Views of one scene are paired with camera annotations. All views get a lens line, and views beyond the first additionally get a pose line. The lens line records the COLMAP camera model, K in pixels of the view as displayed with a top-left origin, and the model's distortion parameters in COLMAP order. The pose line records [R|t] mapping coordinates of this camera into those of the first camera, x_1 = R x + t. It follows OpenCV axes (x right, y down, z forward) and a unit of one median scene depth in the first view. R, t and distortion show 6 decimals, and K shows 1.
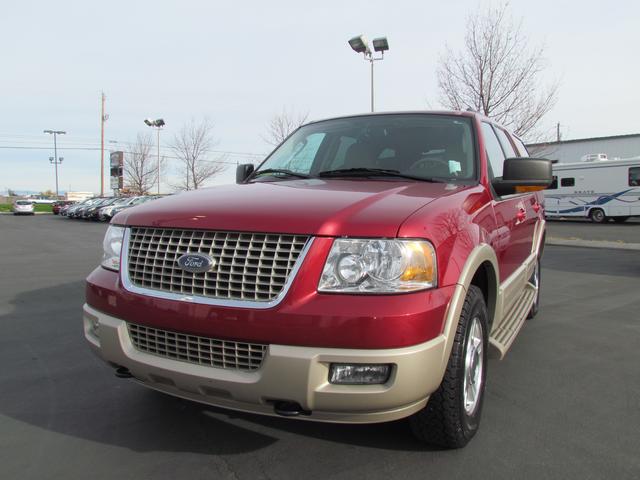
lens RADIAL K [[534.9, 0, 320.0], [0, 534.9, 240.0], [0, 0, 1]] dist [-0.009858, -0.008130]
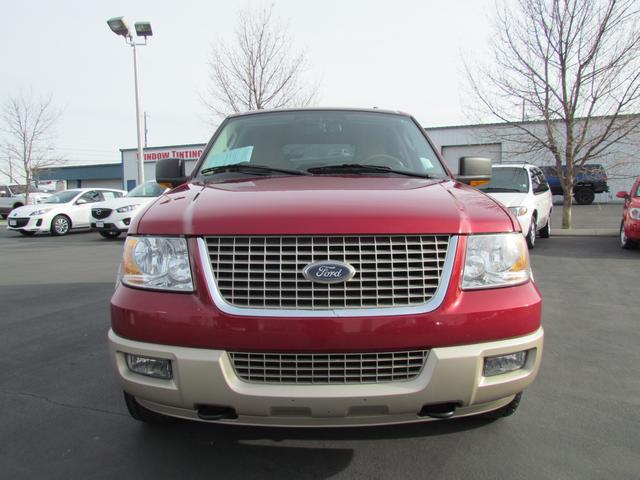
lens RADIAL K [[534.9, 0, 320.0], [0, 534.9, 240.0], [0, 0, 1]] dist [-0.009858, -0.008130]
pose [[0.884996, -0.061760, 0.461484, -0.564672], [0.055023, 0.998091, 0.028056, -0.032259], [-0.462335, 0.000562, 0.886705, 0.185012]]
